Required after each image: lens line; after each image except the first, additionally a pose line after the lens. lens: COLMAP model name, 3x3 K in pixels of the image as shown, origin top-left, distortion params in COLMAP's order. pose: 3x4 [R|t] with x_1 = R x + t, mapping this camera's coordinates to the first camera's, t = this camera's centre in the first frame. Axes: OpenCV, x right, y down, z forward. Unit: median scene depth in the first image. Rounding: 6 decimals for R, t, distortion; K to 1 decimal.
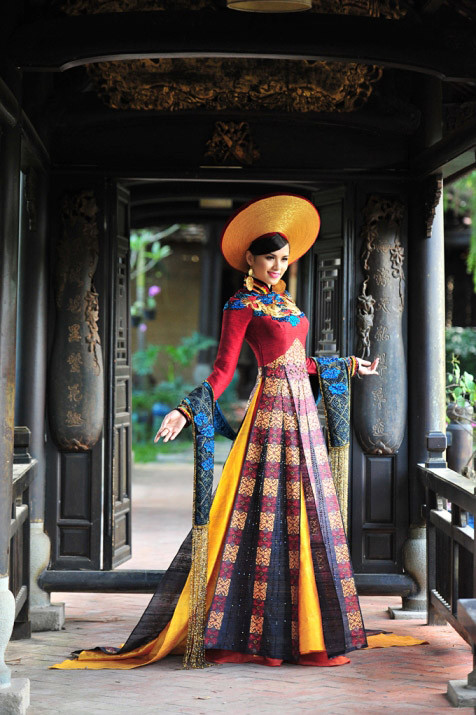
lens RADIAL K [[2440.1, 0, 239.4], [0, 2440.1, 355.9], [0, 0, 1]] dist [0.698443, 0.000000]
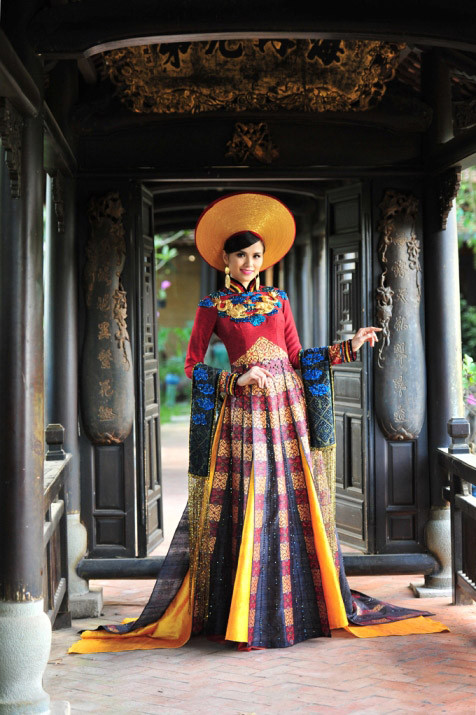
lens RADIAL K [[1631.4, 0, 237.2], [0, 1631.4, 358.3], [0, 0, 1]] dist [0.055813, 0.000000]
pose [[0.999557, -0.025532, 0.015307, -0.021988], [0.025197, 0.999447, 0.021704, -0.011165], [-0.015852, -0.021308, 0.999647, 0.309825]]
